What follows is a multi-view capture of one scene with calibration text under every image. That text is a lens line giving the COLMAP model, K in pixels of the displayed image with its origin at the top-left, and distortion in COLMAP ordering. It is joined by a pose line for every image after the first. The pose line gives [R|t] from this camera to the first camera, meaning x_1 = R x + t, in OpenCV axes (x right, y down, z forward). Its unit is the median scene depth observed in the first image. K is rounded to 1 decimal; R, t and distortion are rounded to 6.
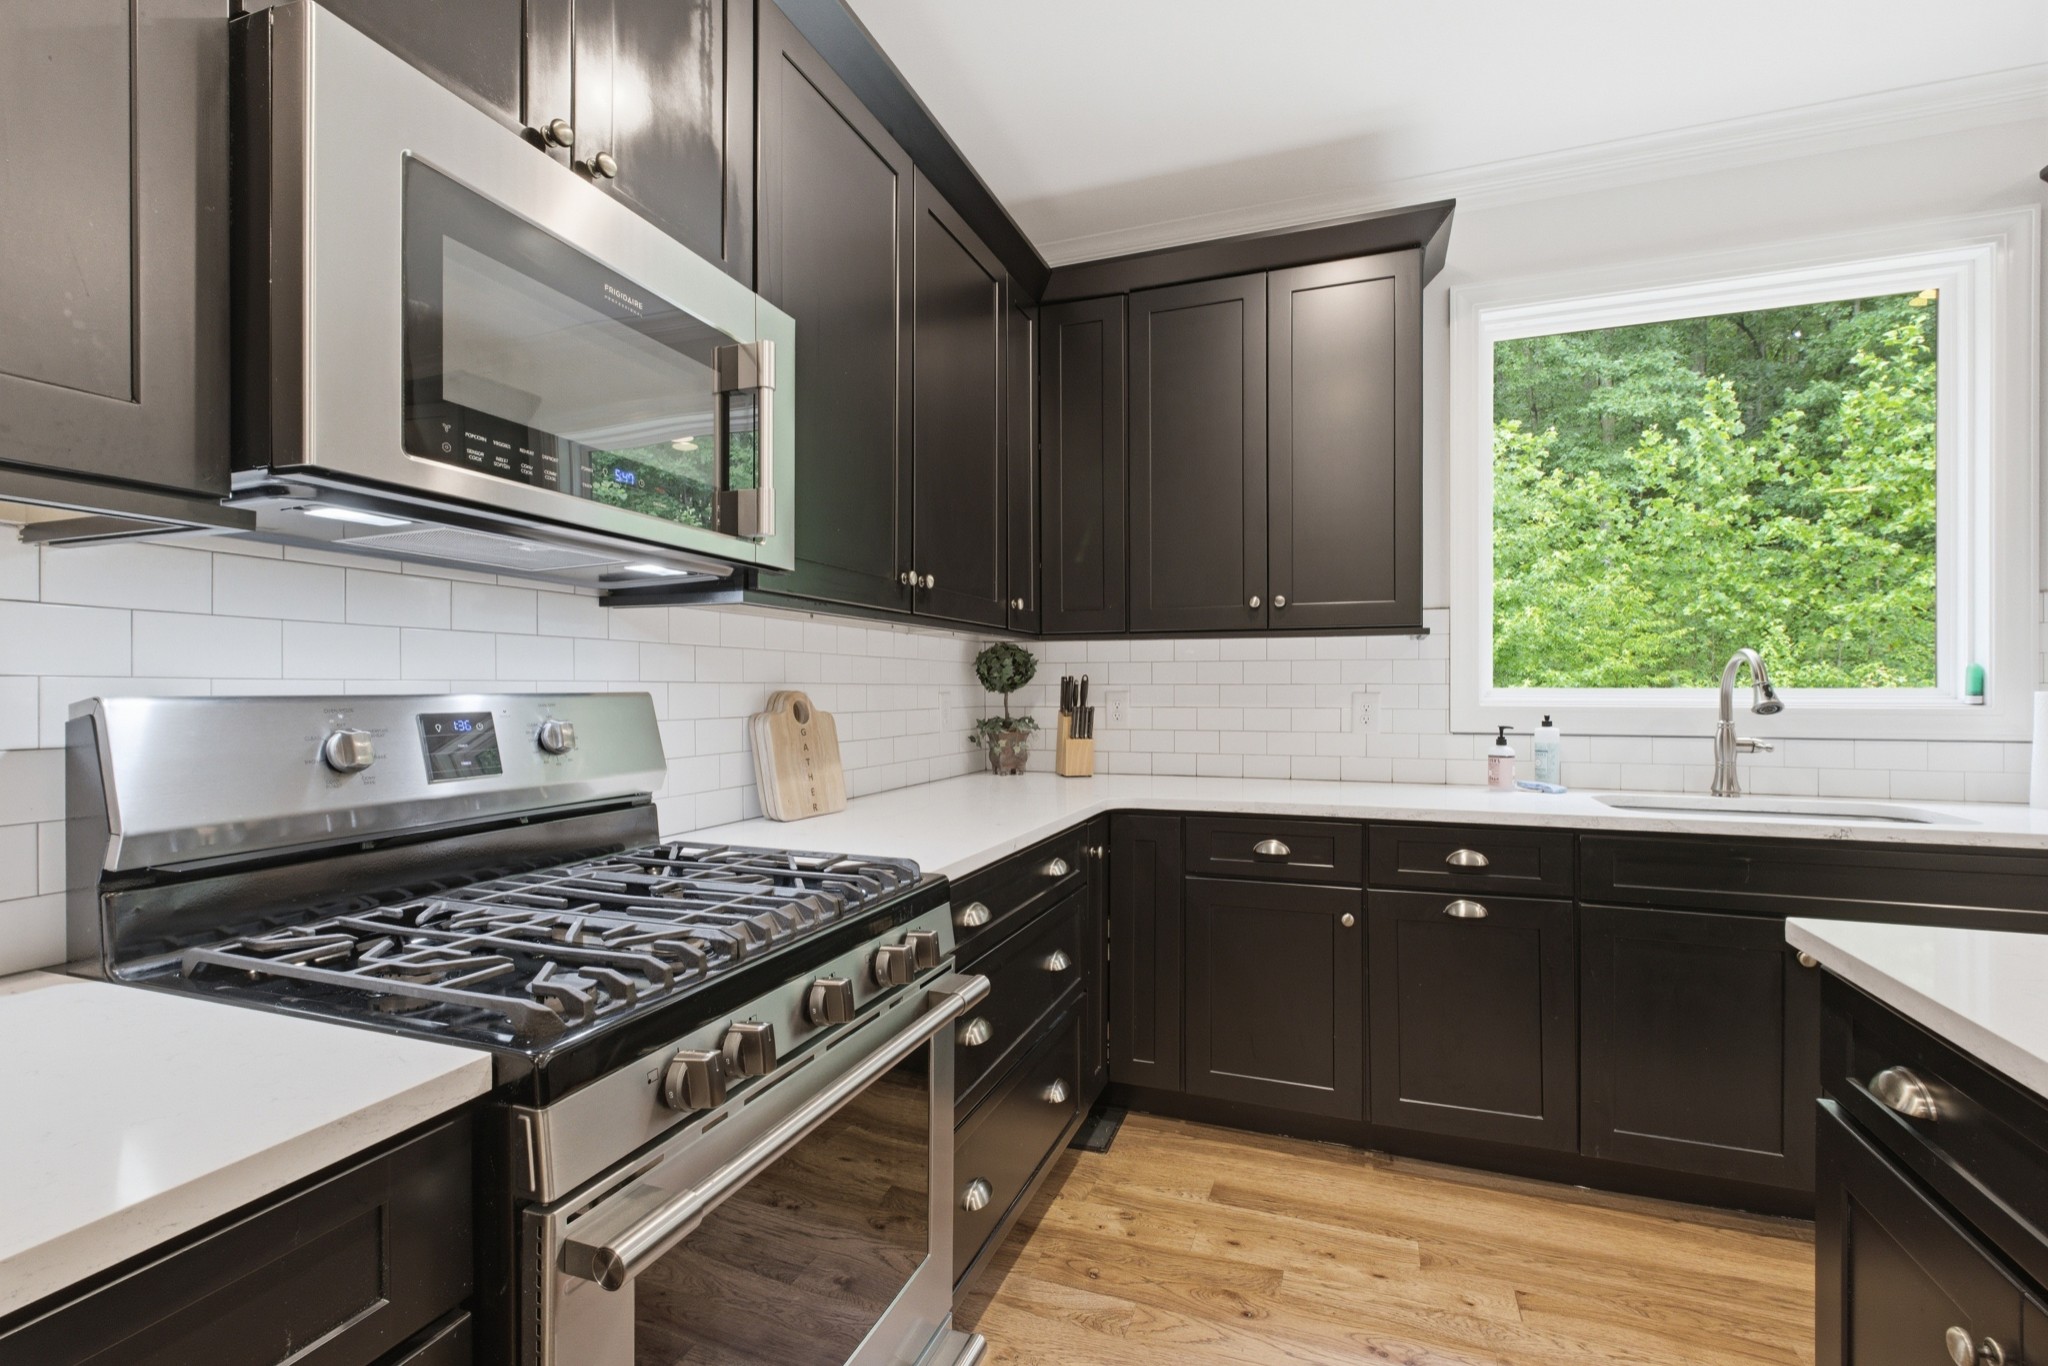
lens RADIAL K [[916.2, 0, 1021.3], [0, 916.2, 693.8], [0, 0, 1]] dist [-0.005009, -0.000229]
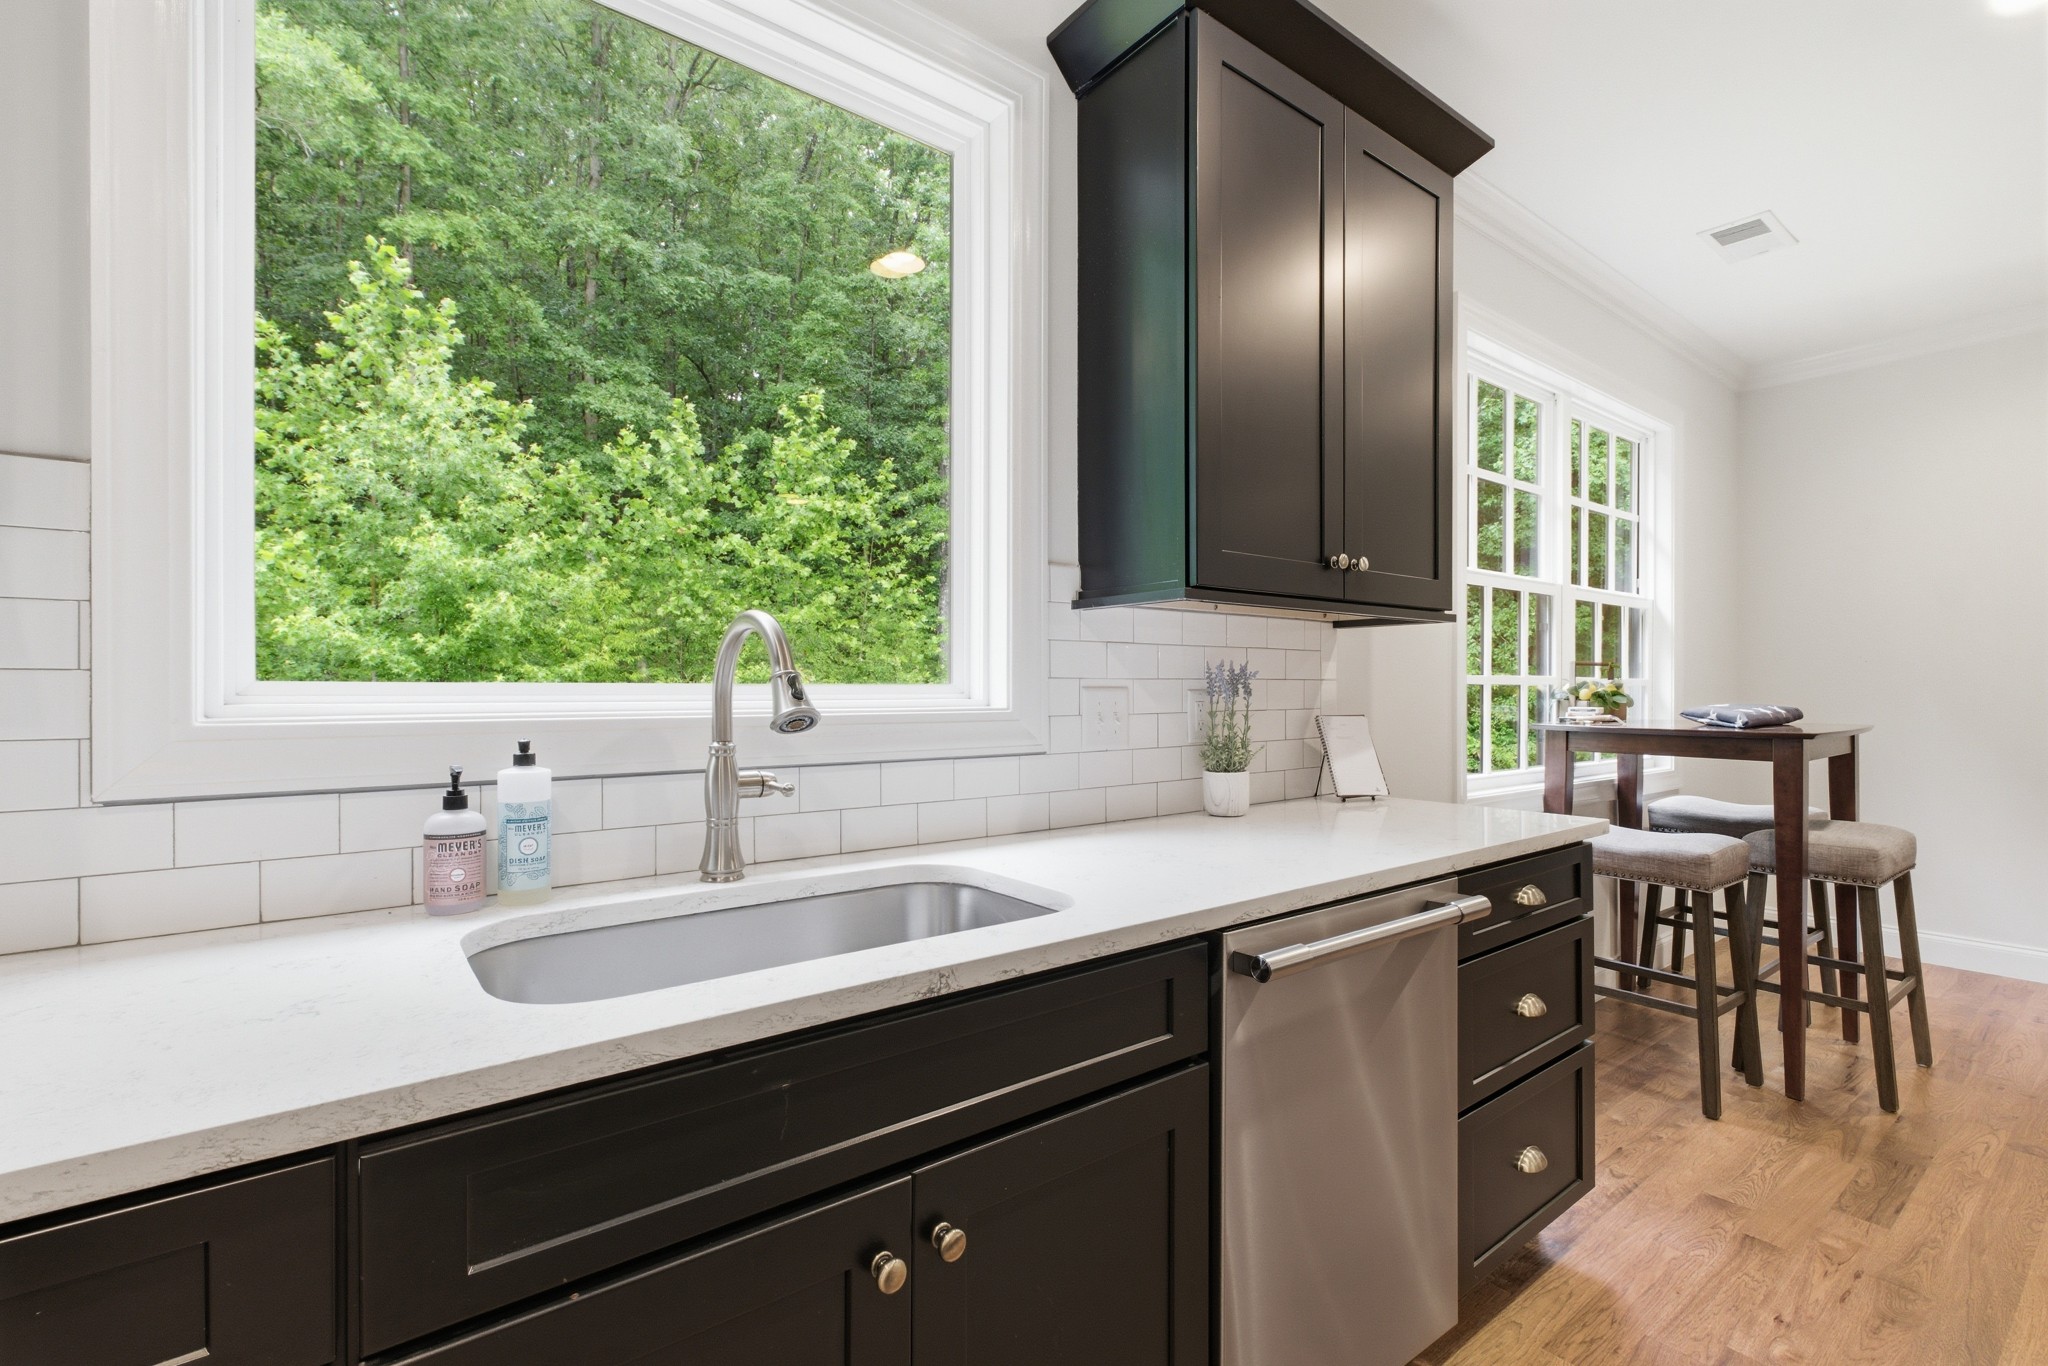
lens RADIAL K [[916.2, 0, 1023.5], [0, 916.2, 690.0], [0, 0, 1]] dist [-0.005009, -0.000229]
pose [[0.534045, -0.003455, 0.845449, 0.062824], [0.003941, 0.999991, 0.001597, -0.000355], [-0.845447, 0.002478, 0.534054, 0.086231]]
